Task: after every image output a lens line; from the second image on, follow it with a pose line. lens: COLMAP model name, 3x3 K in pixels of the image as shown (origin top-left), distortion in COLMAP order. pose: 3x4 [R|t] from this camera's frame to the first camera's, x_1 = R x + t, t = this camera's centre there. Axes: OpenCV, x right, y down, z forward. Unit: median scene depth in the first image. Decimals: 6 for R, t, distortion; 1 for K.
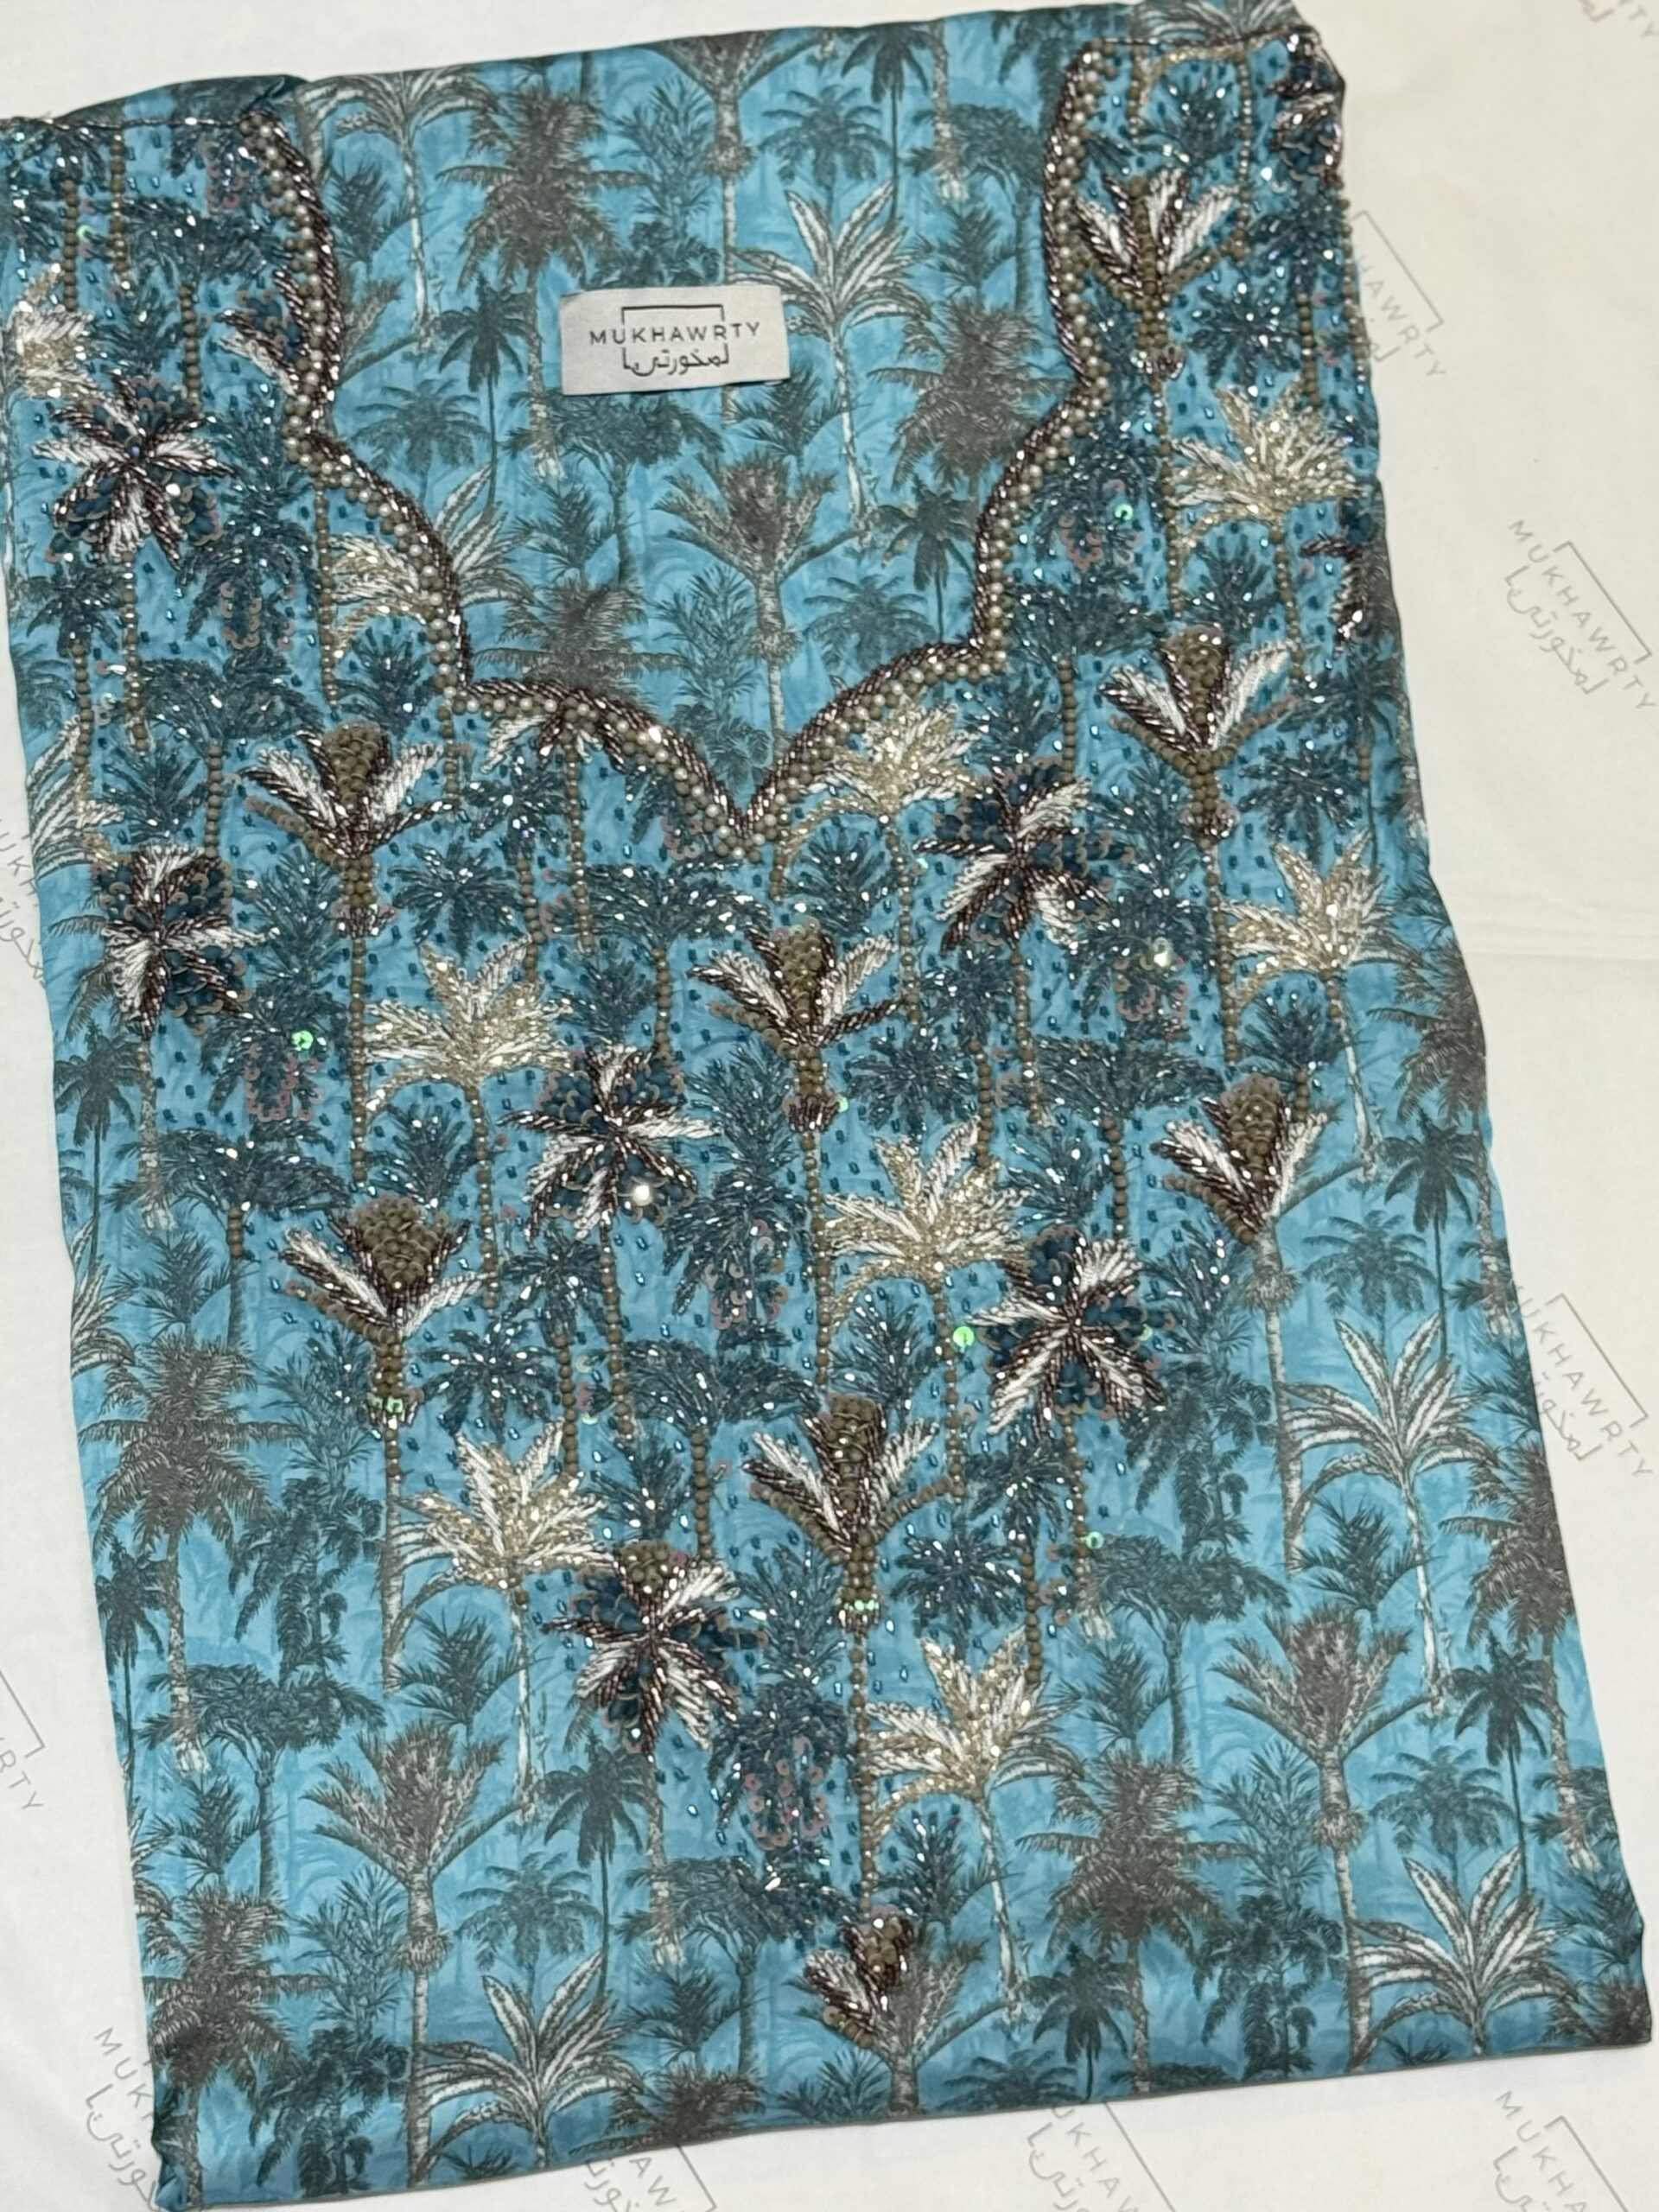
lens RADIAL K [[4444.8, 0, 829.5], [0, 4444.8, 1106.0], [0, 0, 1]] dist [0.097733, 0.057780]
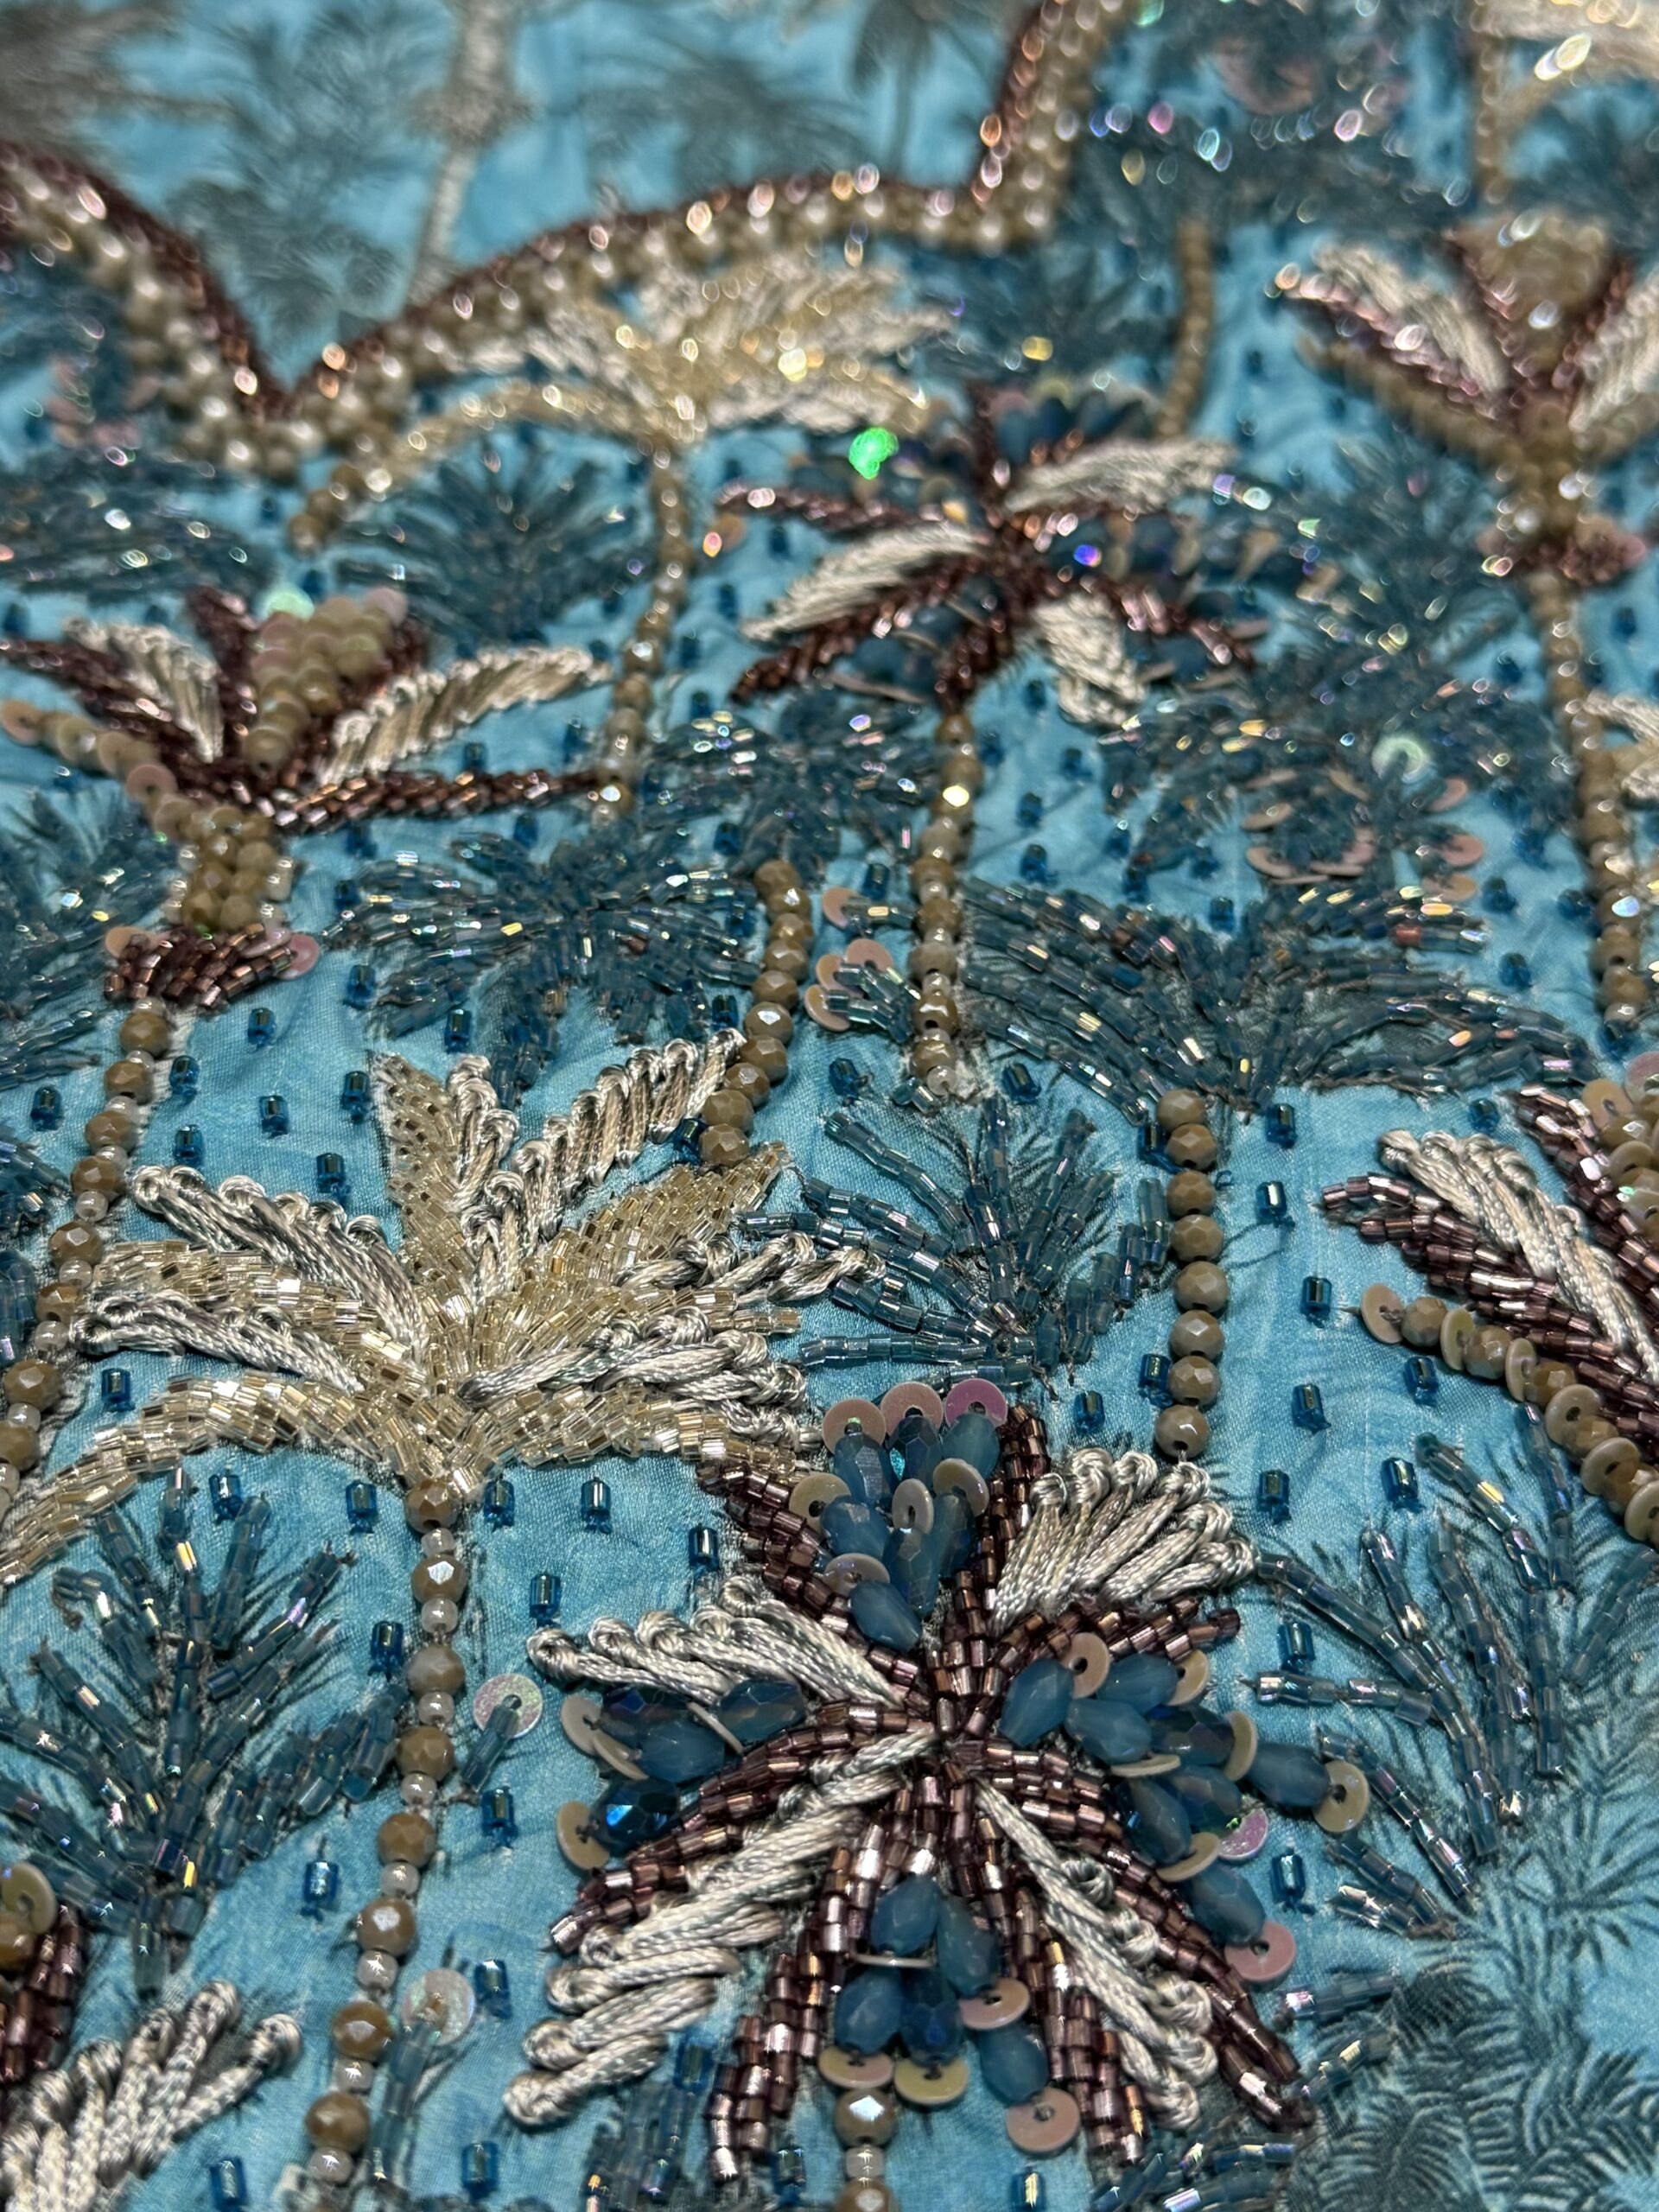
lens RADIAL K [[2928.4, 0, 829.5], [0, 2928.4, 1106.0], [0, 0, 1]] dist [0.095016, -0.046571]
pose [[0.985854, 0.113922, -0.122941, 0.063911], [-0.158450, 0.872613, -0.461997, 0.095006], [0.054648, 0.474941, 0.878319, 0.835908]]
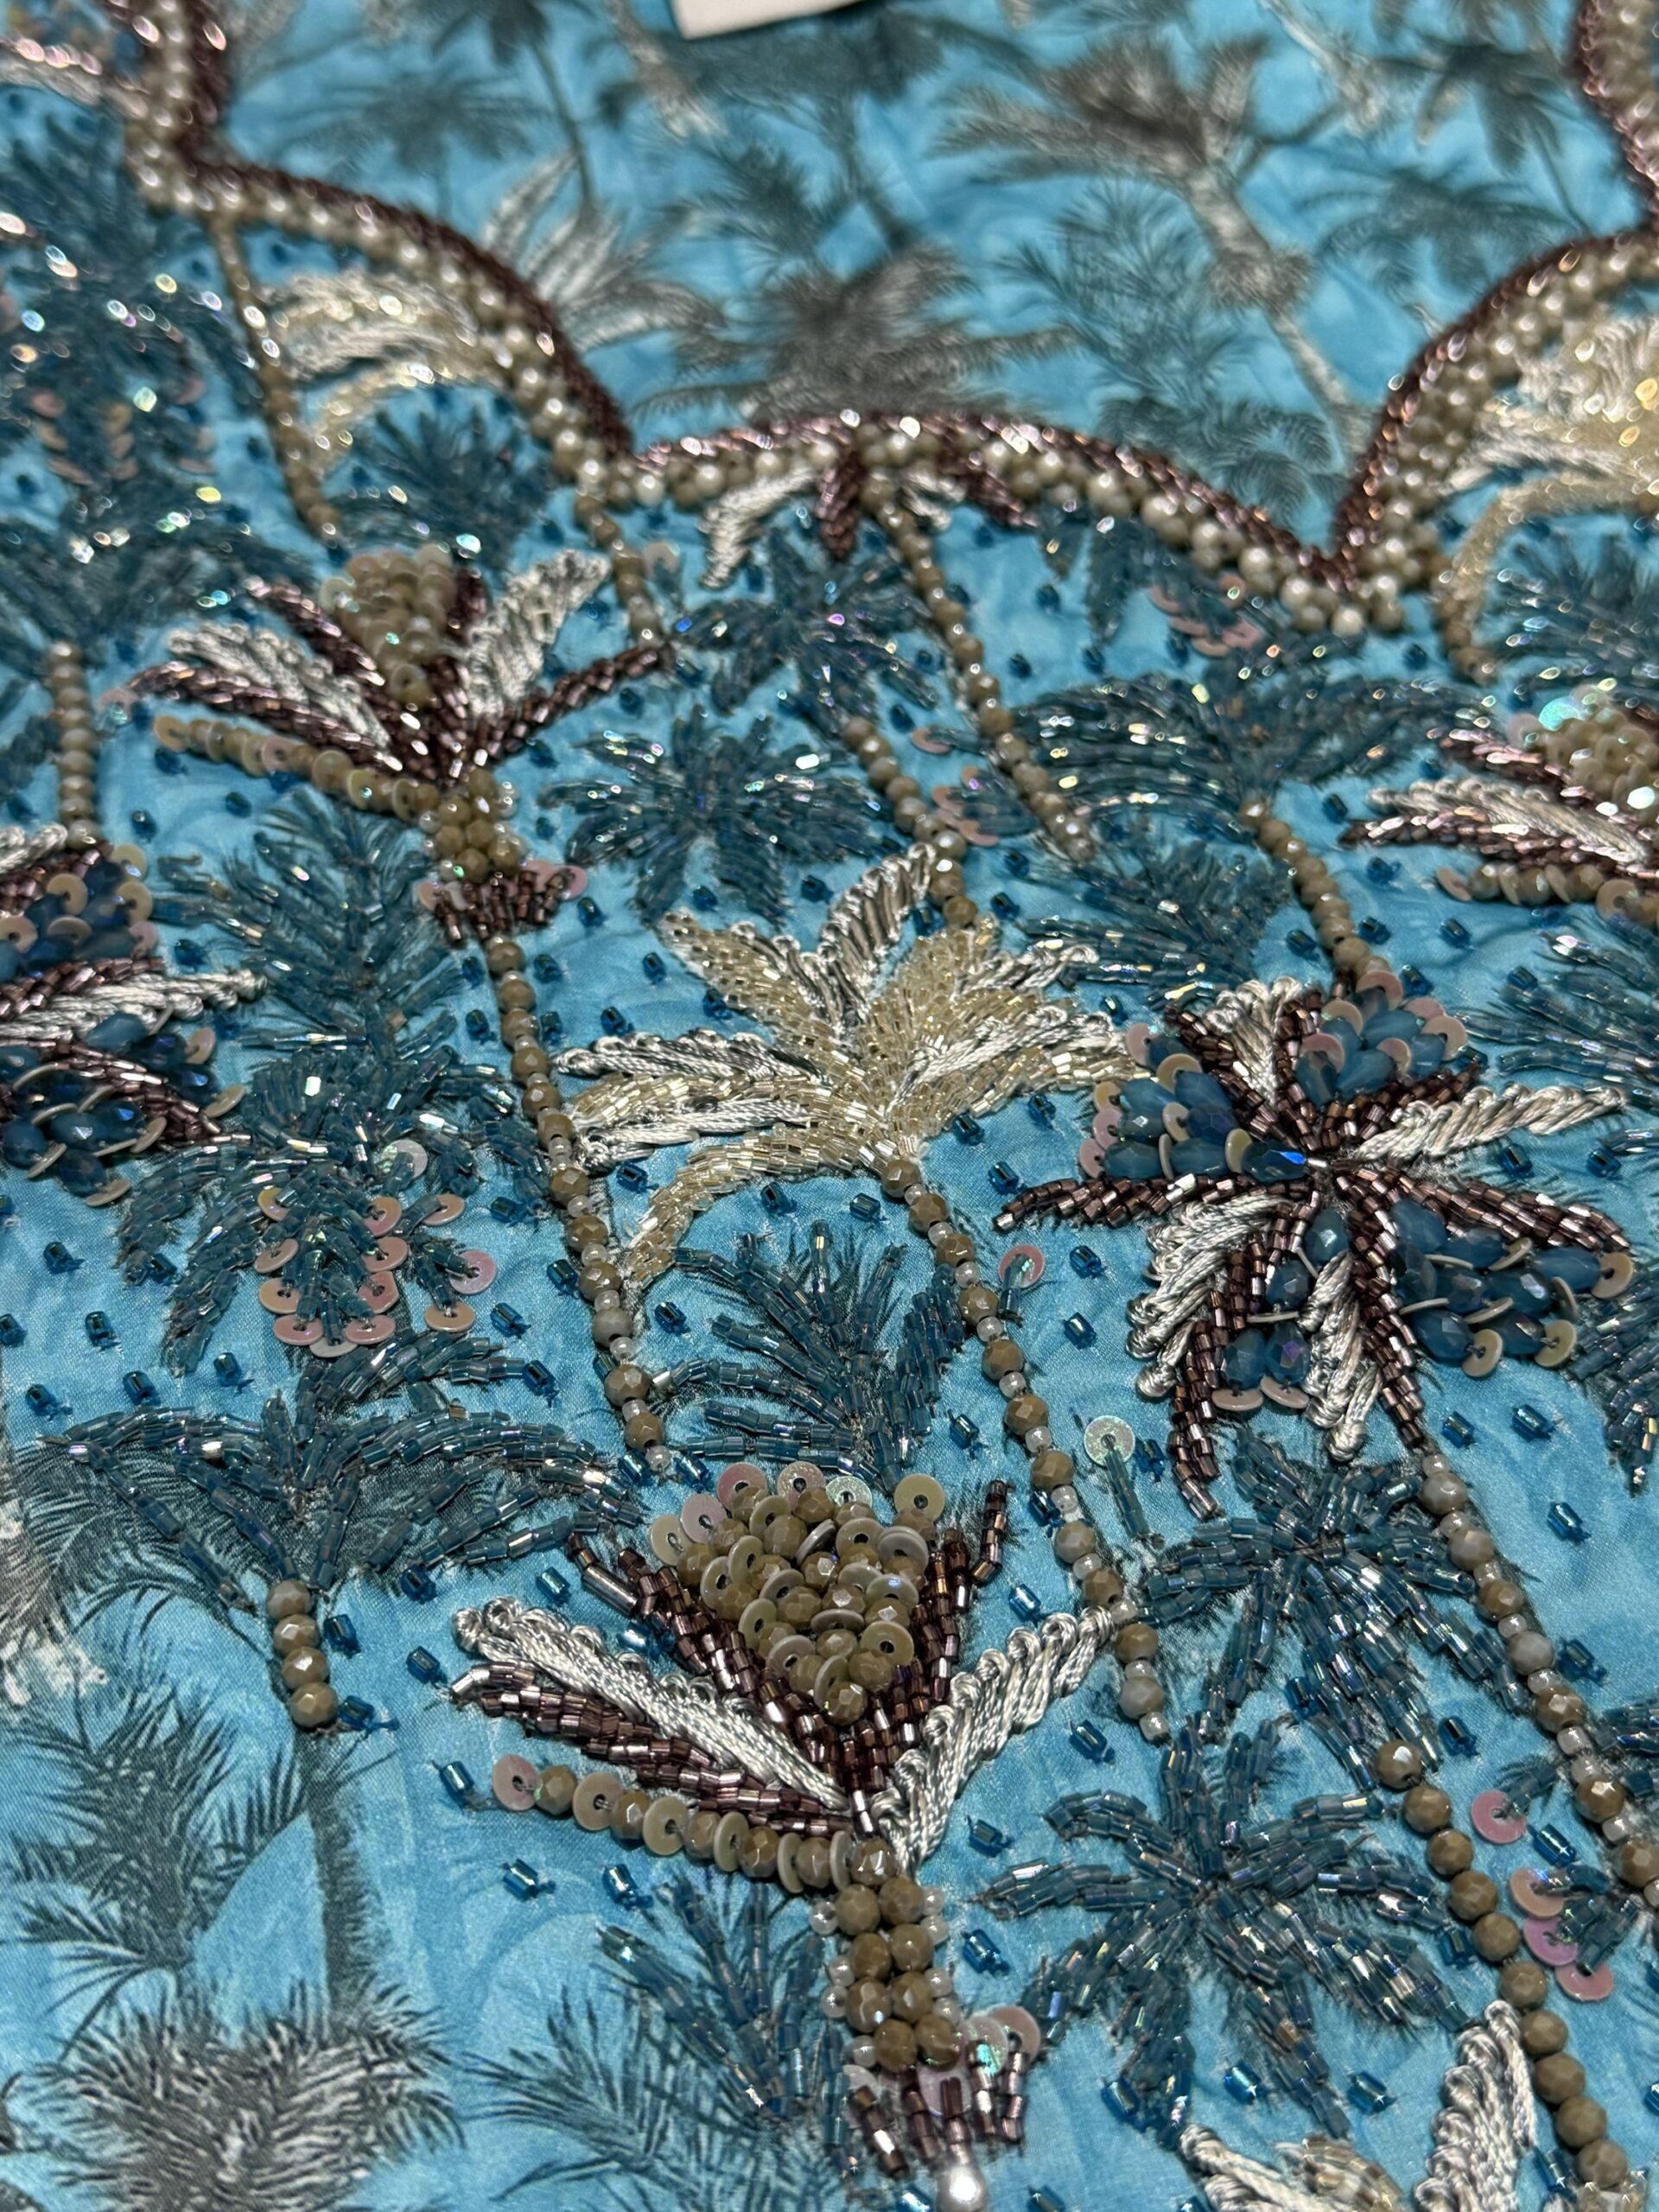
lens RADIAL K [[2928.4, 0, 829.5], [0, 2928.4, 1106.0], [0, 0, 1]] dist [0.095016, -0.046571]
pose [[0.971449, -0.207625, 0.114797, -0.111727], [0.236355, 0.888889, -0.392445, 0.082533], [-0.020560, 0.408373, 0.912584, 0.785548]]
